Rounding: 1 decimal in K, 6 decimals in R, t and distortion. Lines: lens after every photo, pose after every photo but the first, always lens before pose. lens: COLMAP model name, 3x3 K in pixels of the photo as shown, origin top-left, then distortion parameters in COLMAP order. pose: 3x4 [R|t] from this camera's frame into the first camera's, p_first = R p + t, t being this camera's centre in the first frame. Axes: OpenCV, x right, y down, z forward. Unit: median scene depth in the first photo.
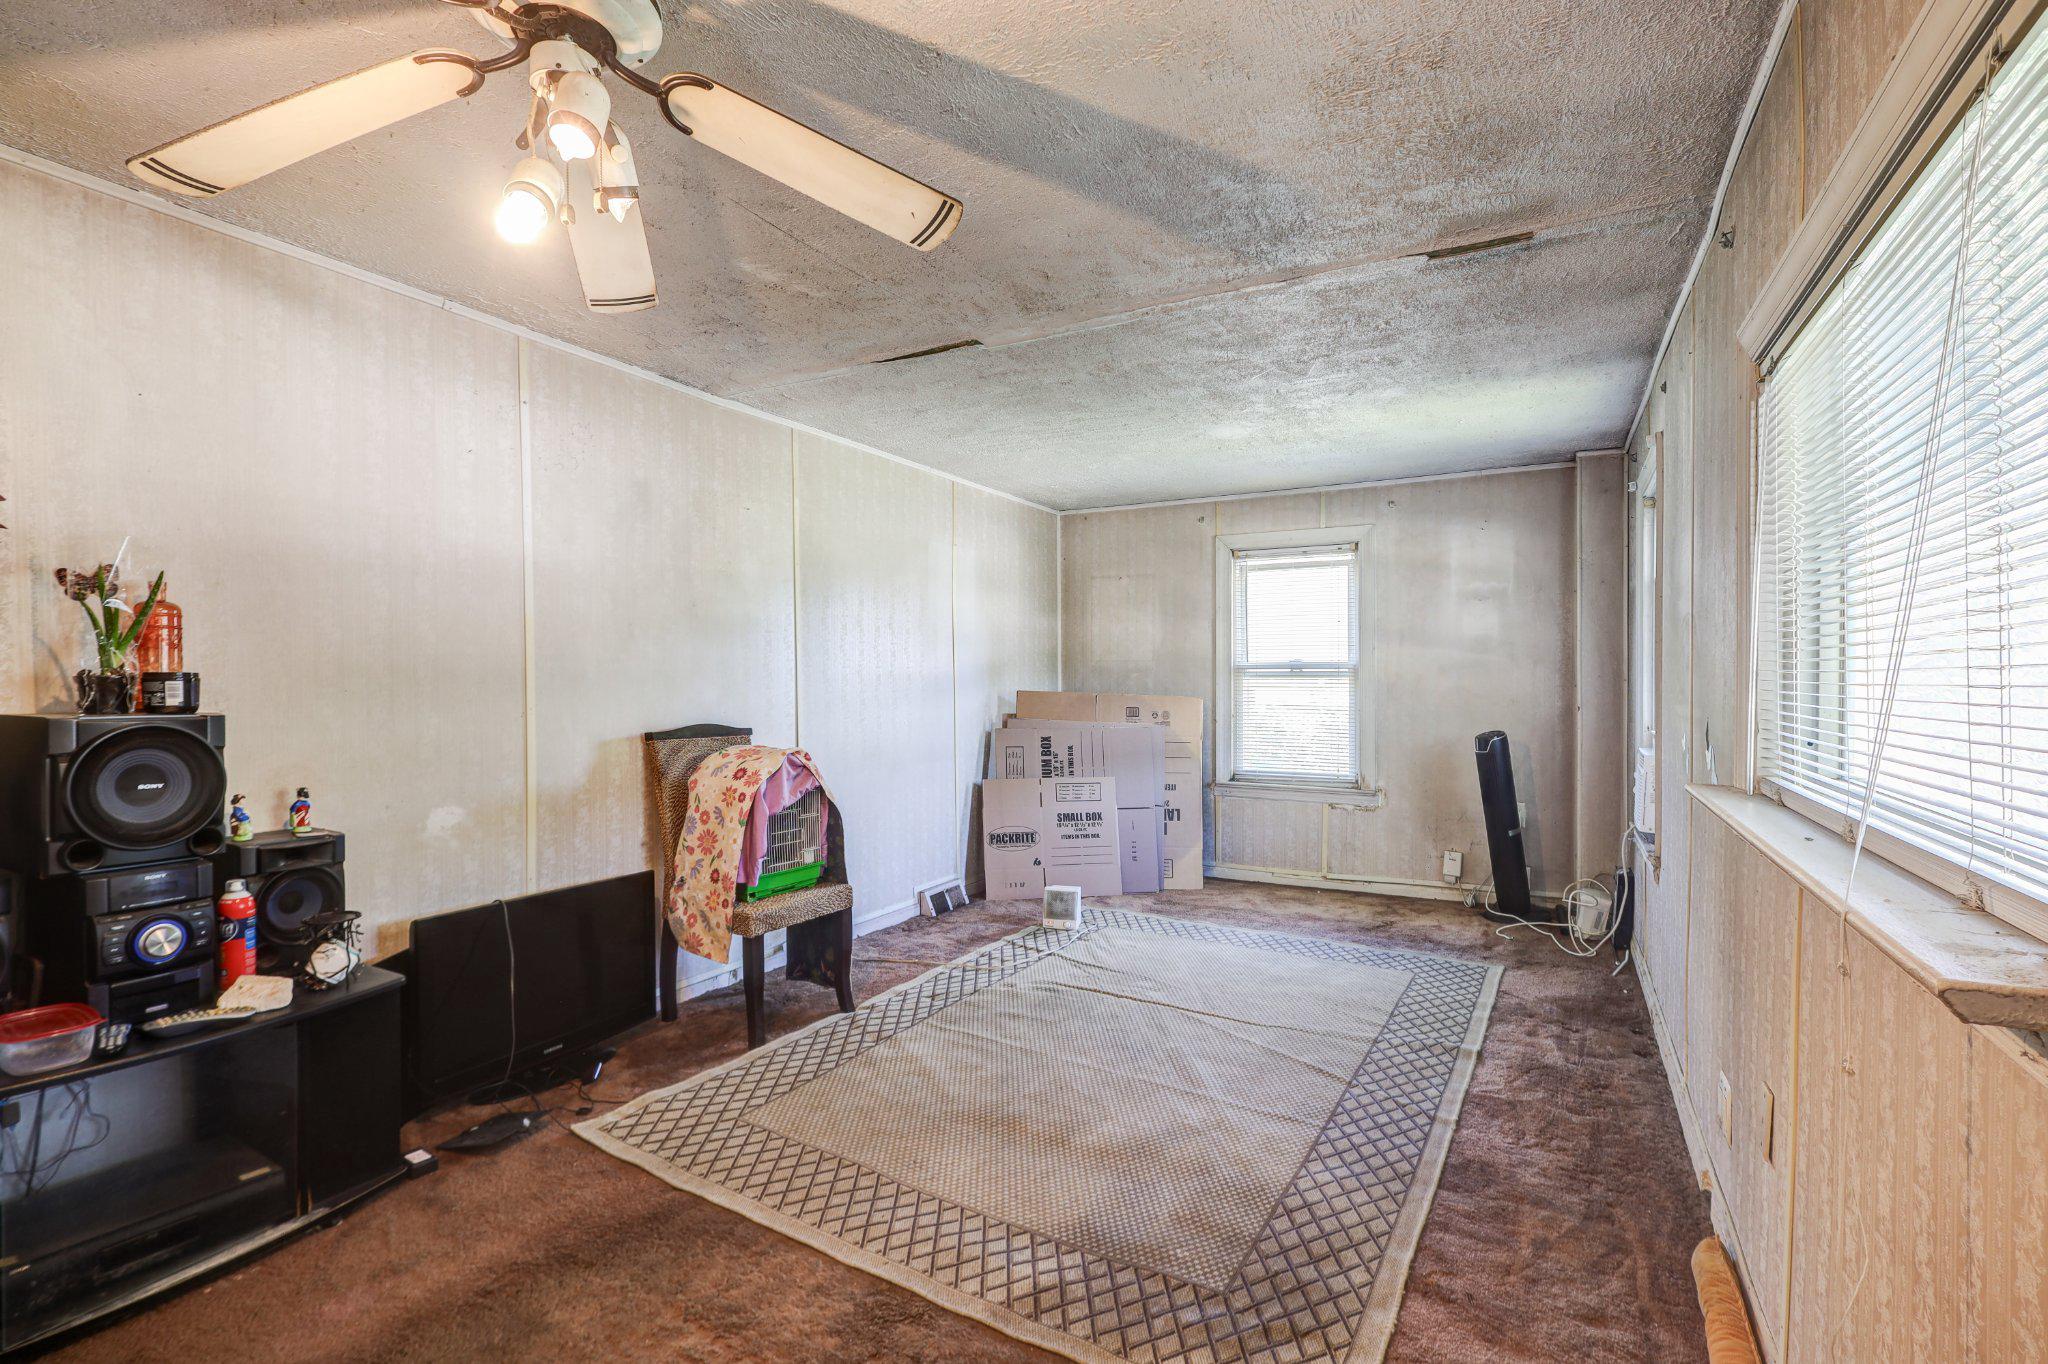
lens RADIAL K [[955.7, 0, 1023.8], [0, 955.7, 689.9], [0, 0, 1]] dist [-0.000620, 0.001049]
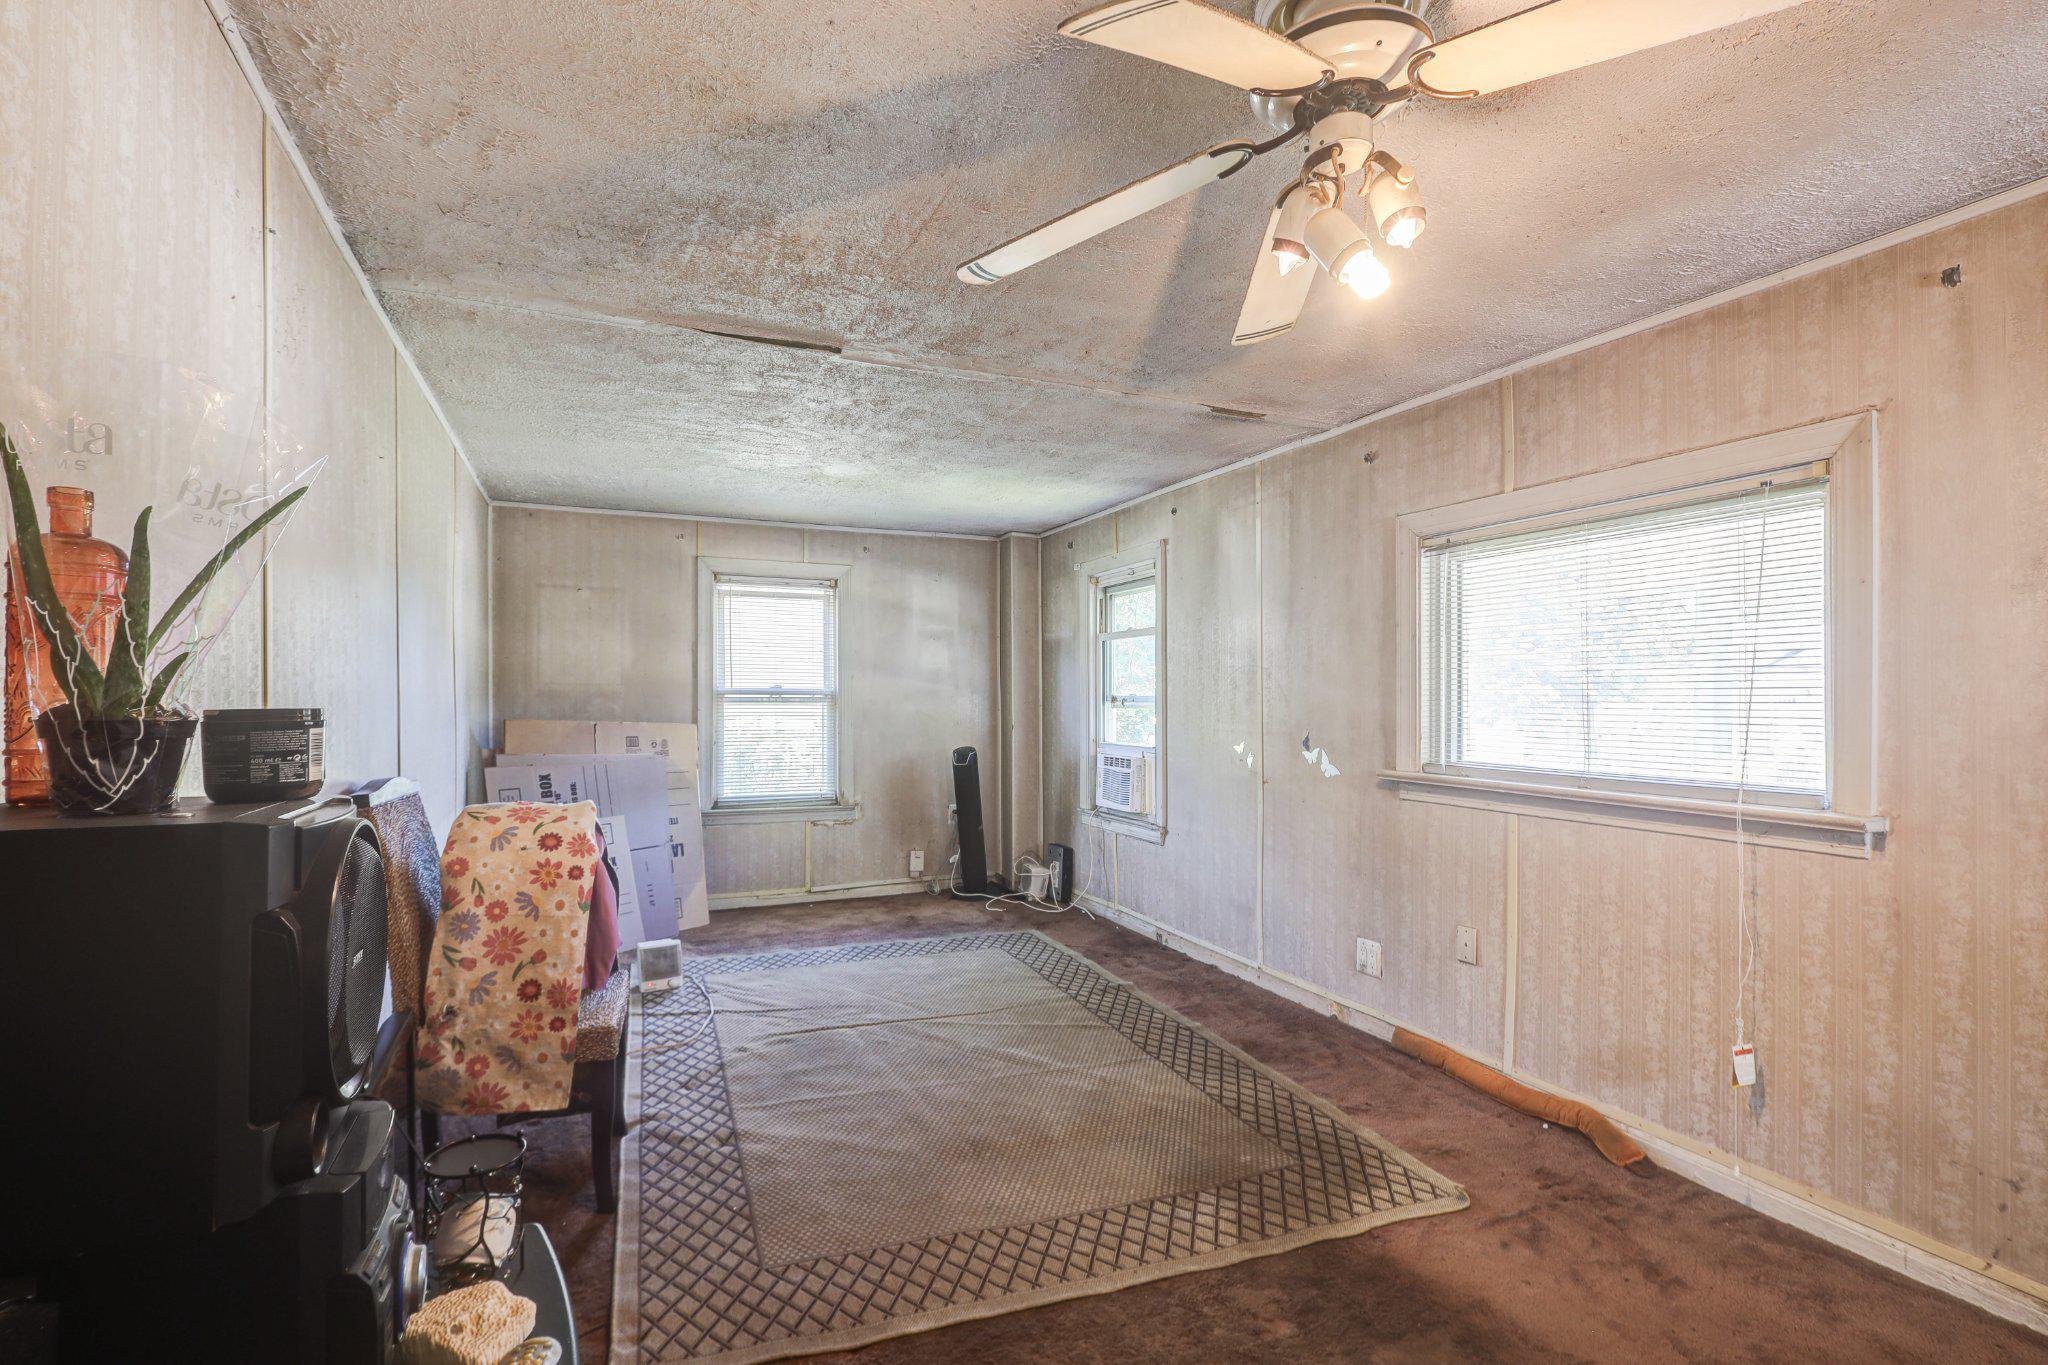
lens RADIAL K [[955.7, 0, 1016.1], [0, 955.7, 690.7], [0, 0, 1]] dist [-0.000620, 0.001049]
pose [[0.613920, 0.010118, 0.789303, -0.488162], [0.006580, 0.999818, -0.017935, -0.008057], [-0.789341, 0.016204, 0.613741, 0.208832]]
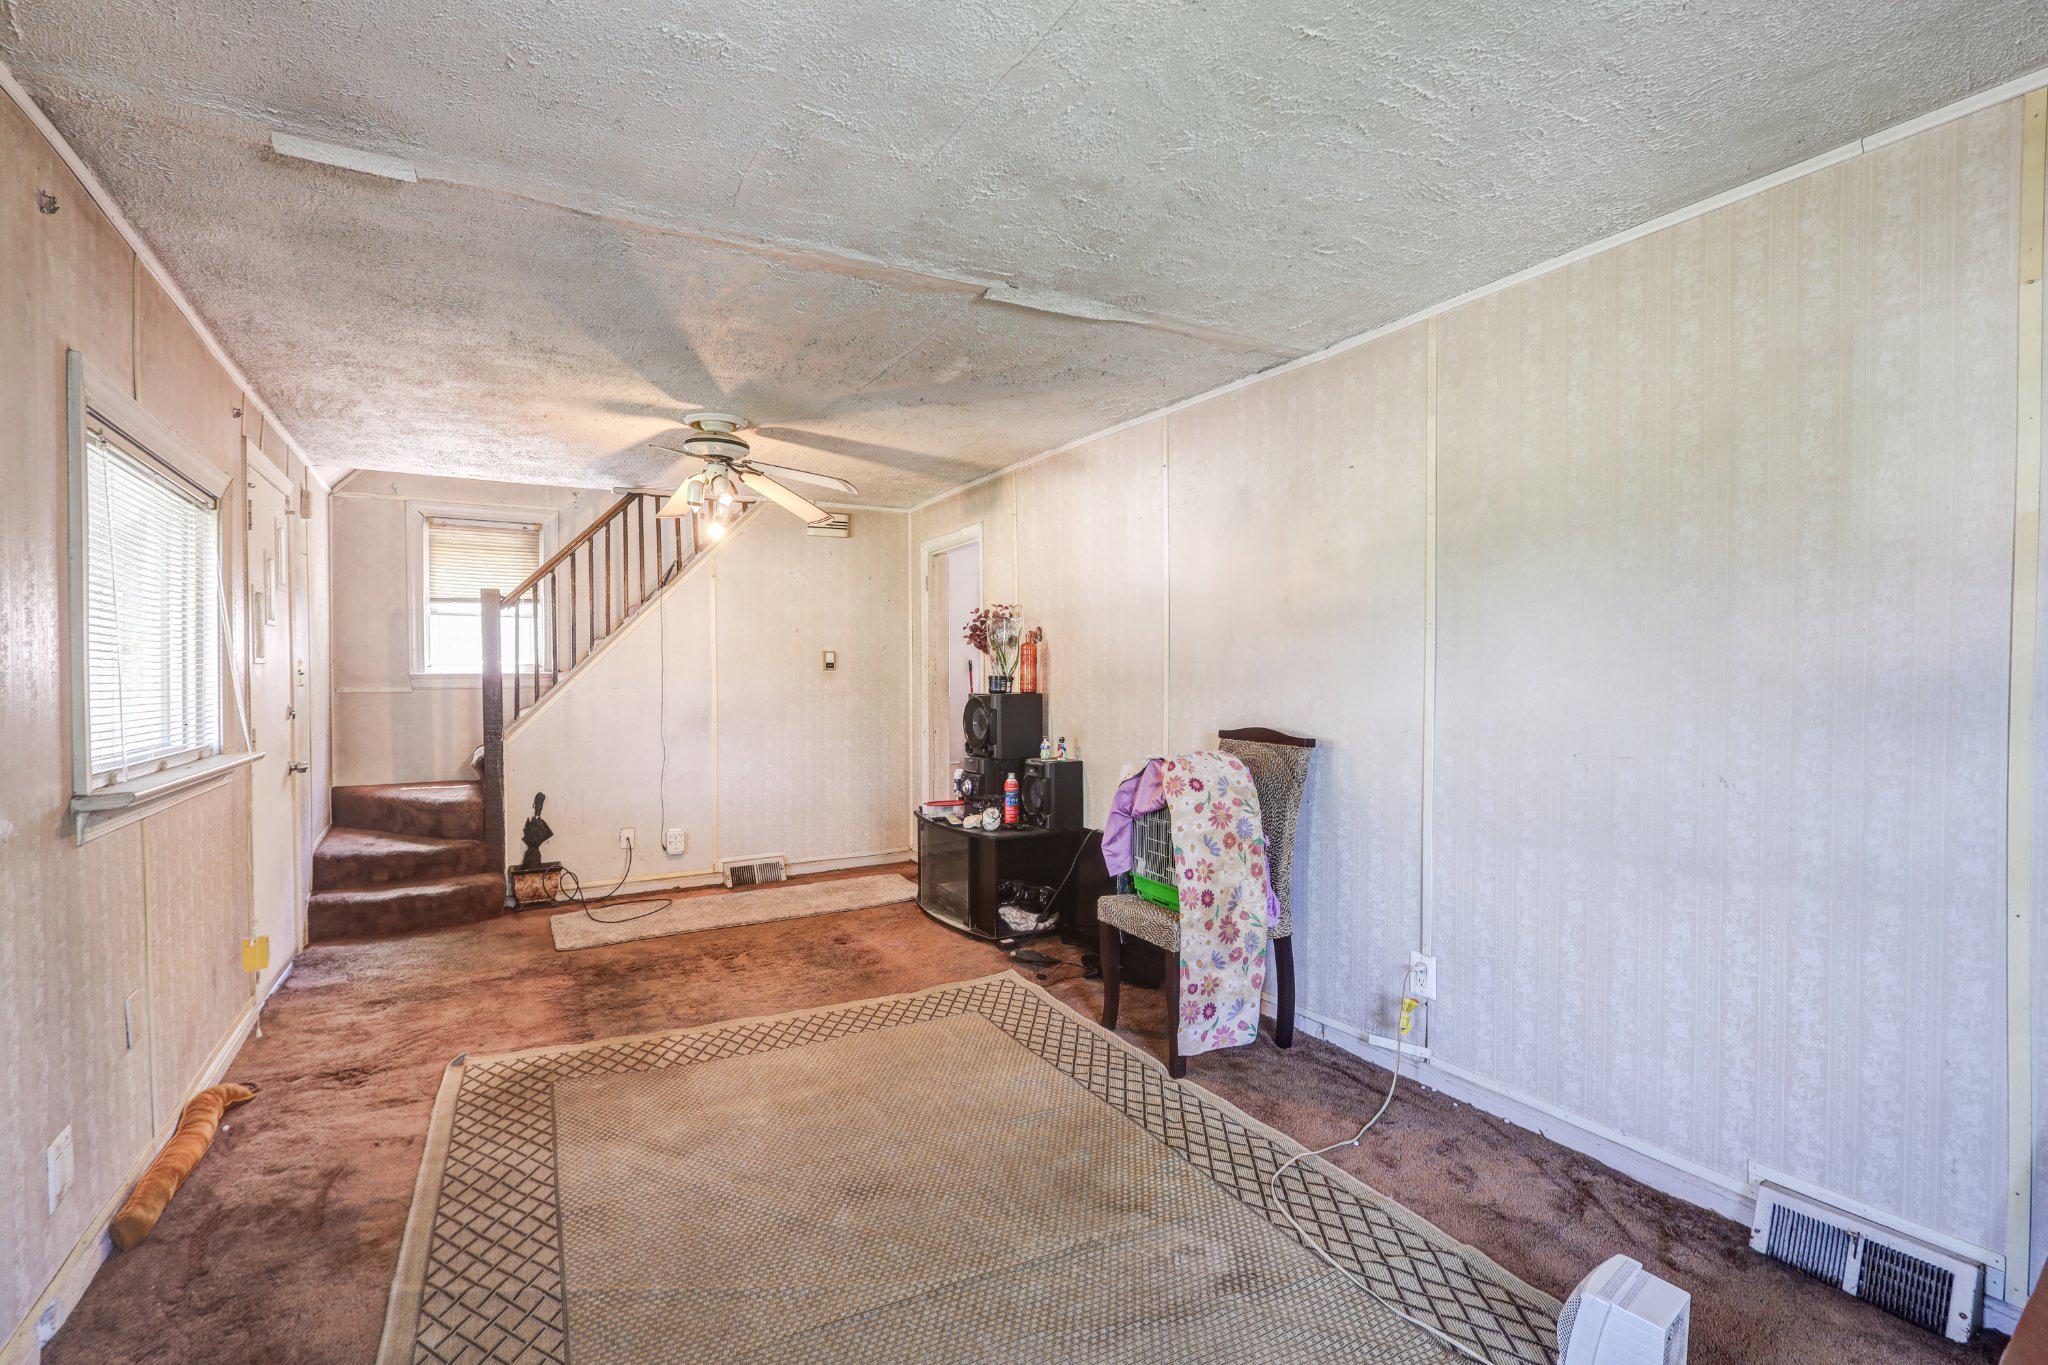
lens RADIAL K [[955.7, 0, 1021.4], [0, 955.7, 695.2], [0, 0, 1]] dist [-0.000620, 0.001049]
pose [[-0.523079, 0.020385, -0.852040, 0.485171], [-0.005398, 0.999615, 0.027230, -0.016976], [0.852267, 0.018842, -0.522768, 1.063710]]
